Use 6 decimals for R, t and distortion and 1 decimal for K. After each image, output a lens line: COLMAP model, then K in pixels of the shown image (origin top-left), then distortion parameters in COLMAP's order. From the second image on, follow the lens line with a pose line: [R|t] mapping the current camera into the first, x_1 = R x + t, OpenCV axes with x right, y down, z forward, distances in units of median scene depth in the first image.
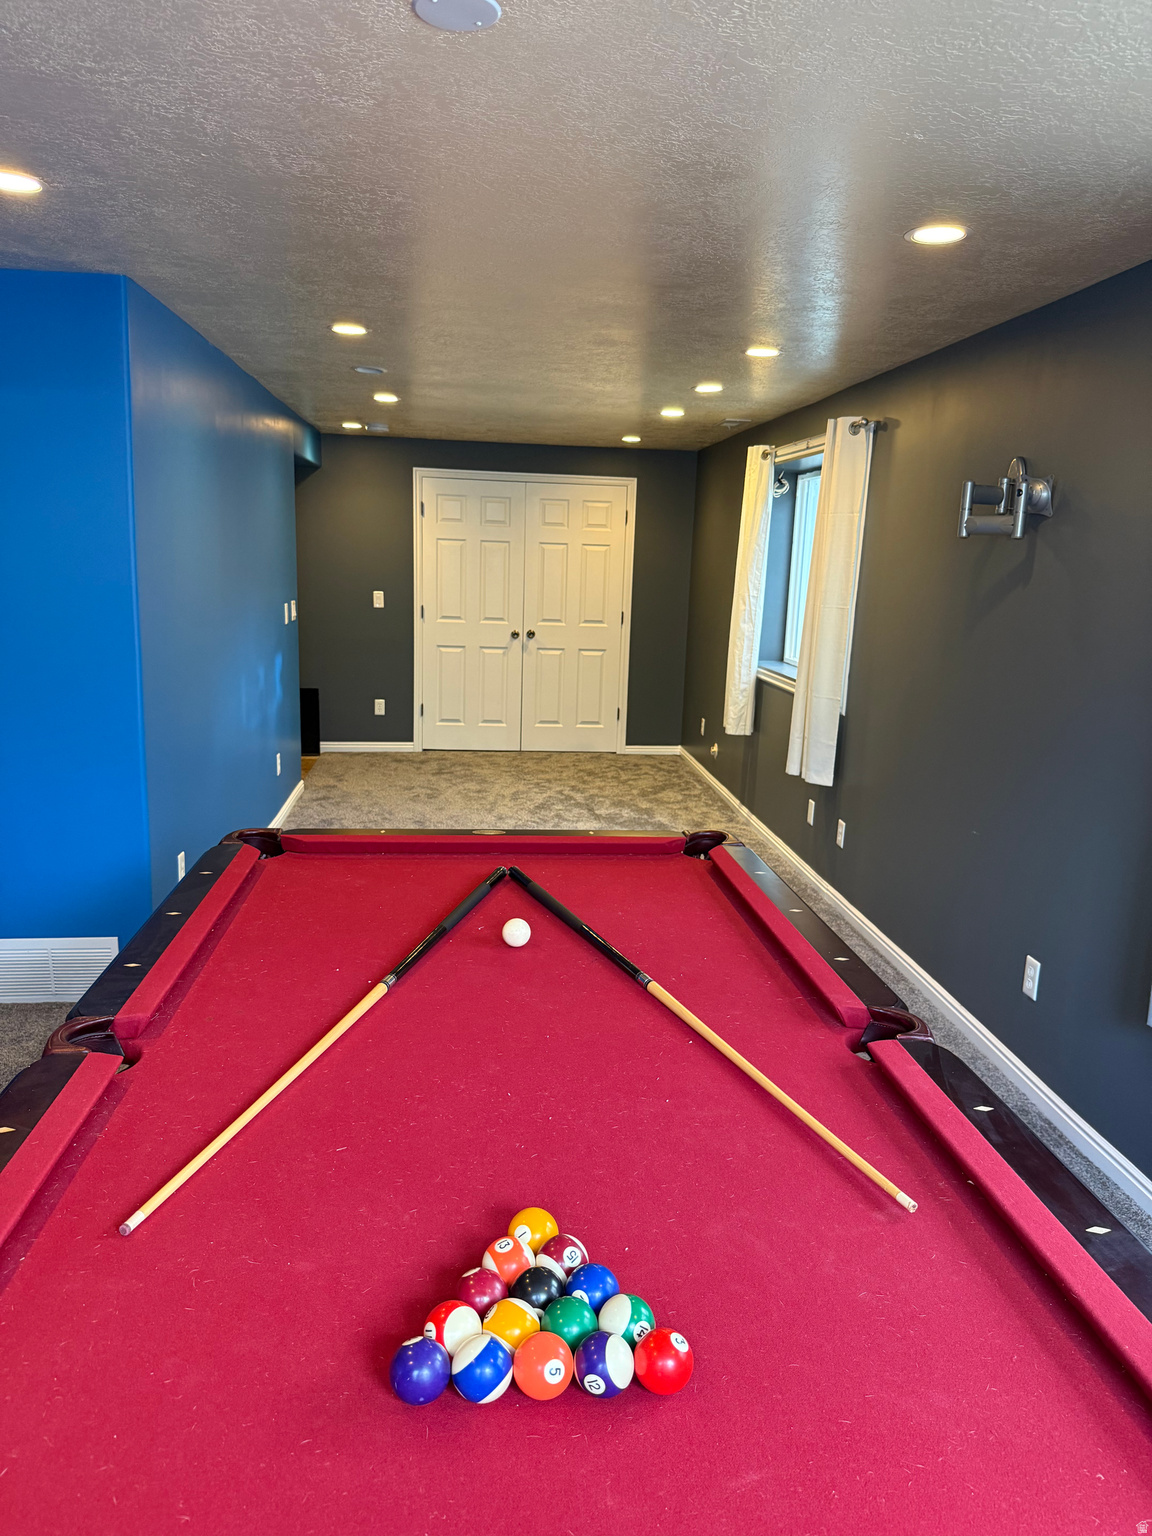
lens RADIAL K [[1084.8, 0, 580.9], [0, 1084.8, 774.2], [0, 0, 1]] dist [0.118396, 0.000990]
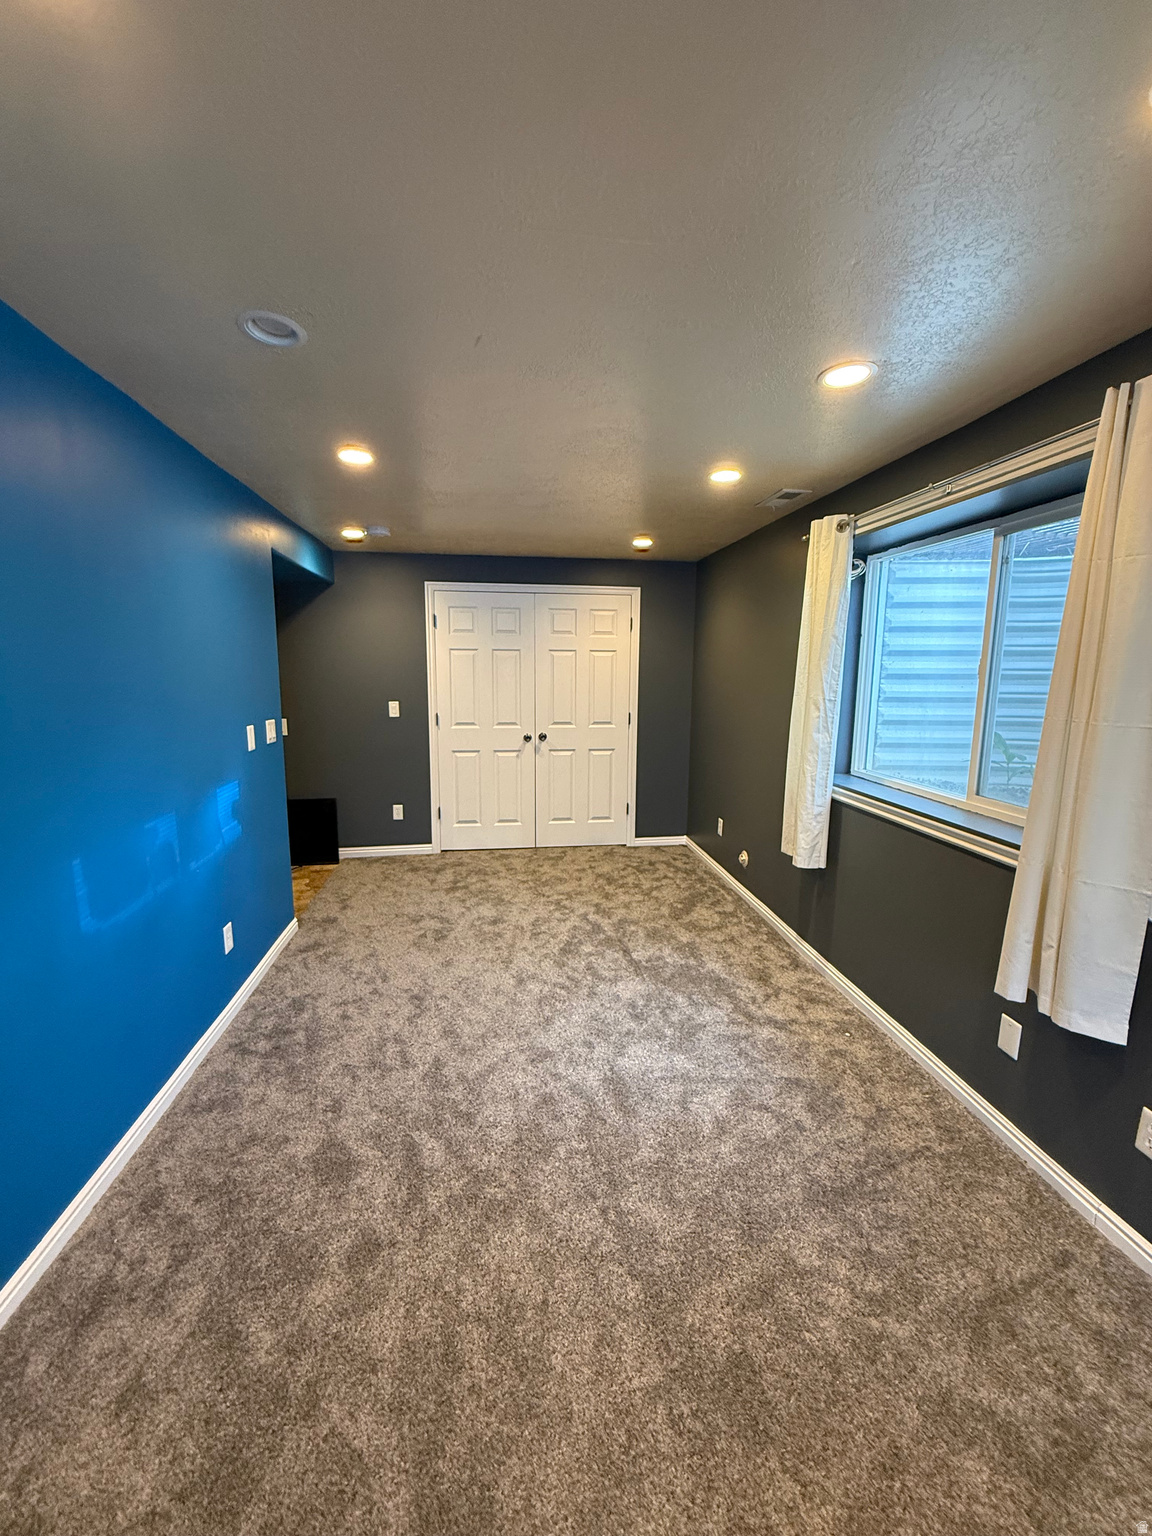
lens RADIAL K [[616.6, 0, 573.3], [0, 616.6, 758.5], [0, 0, 1]] dist [0.017533, 0.000255]
pose [[0.999224, -0.030891, 0.024432, -0.035847], [0.032143, 0.998097, -0.052627, -0.085660], [-0.022760, 0.053372, 0.998315, 0.462507]]
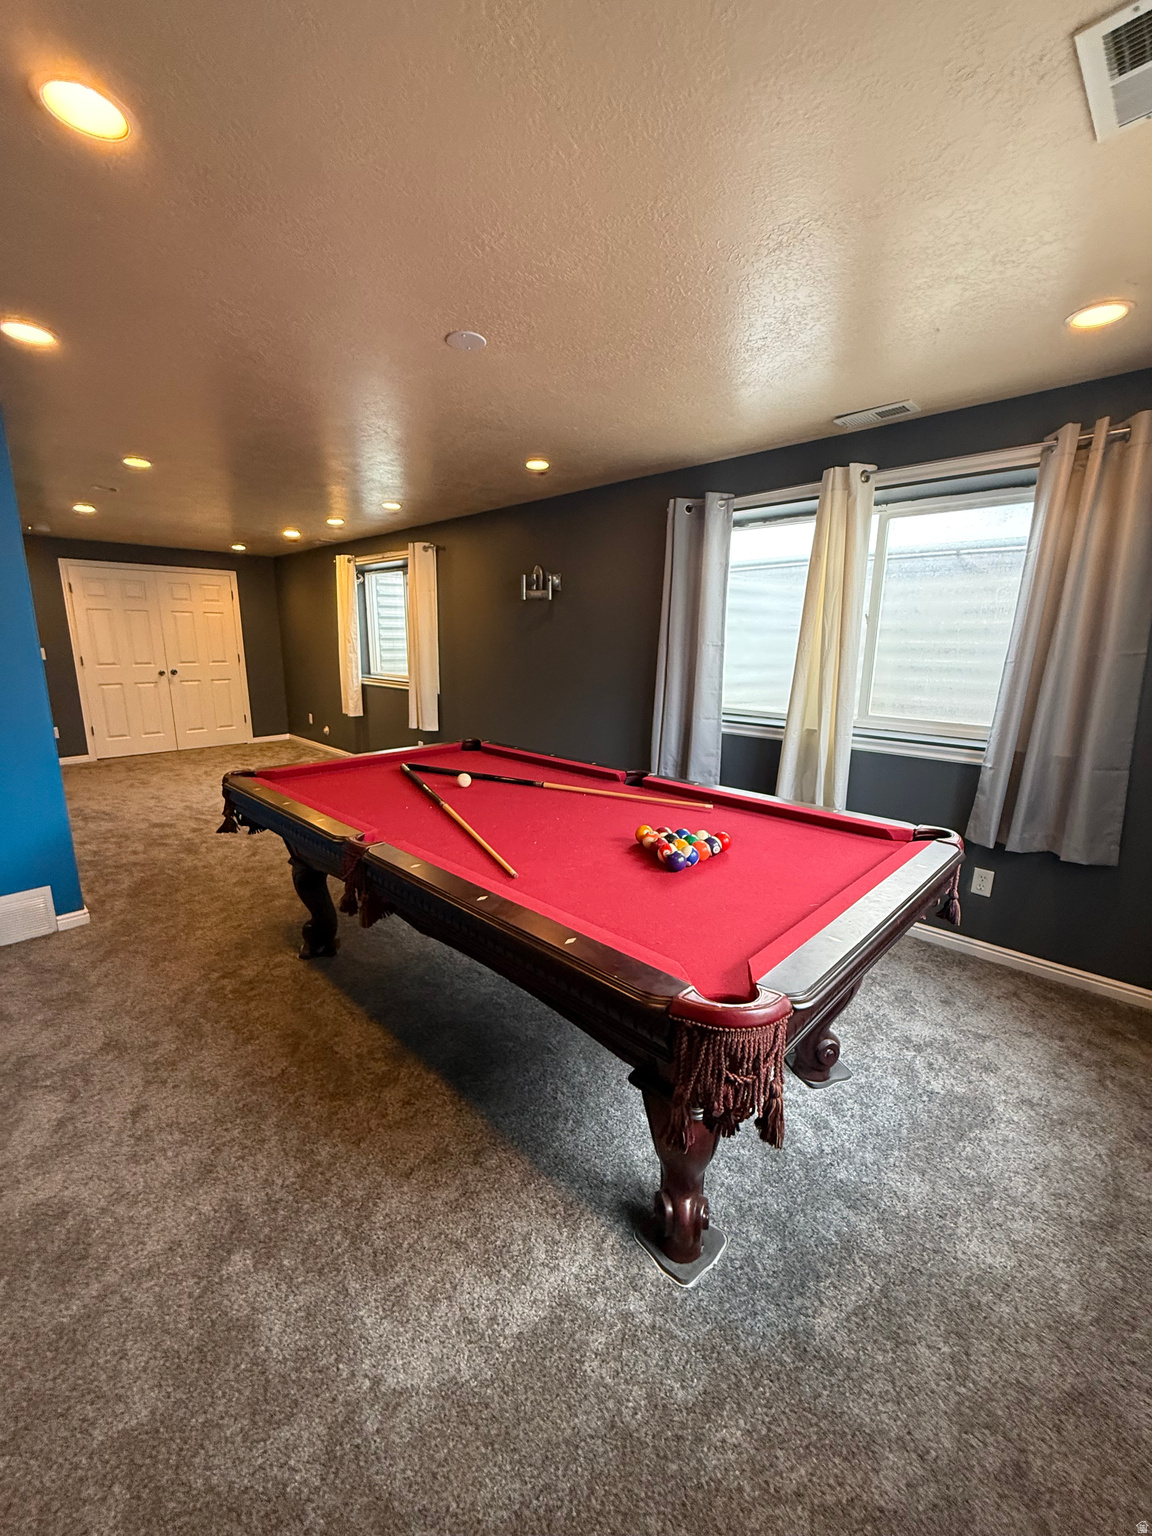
lens RADIAL K [[616.6, 0, 570.2], [0, 616.6, 767.4], [0, 0, 1]] dist [0.017533, 0.000255]
pose [[0.777423, -0.159978, 0.608294, -0.184851], [0.145000, 0.986648, 0.074168, 0.019380], [-0.612037, 0.030543, 0.790239, -0.016778]]
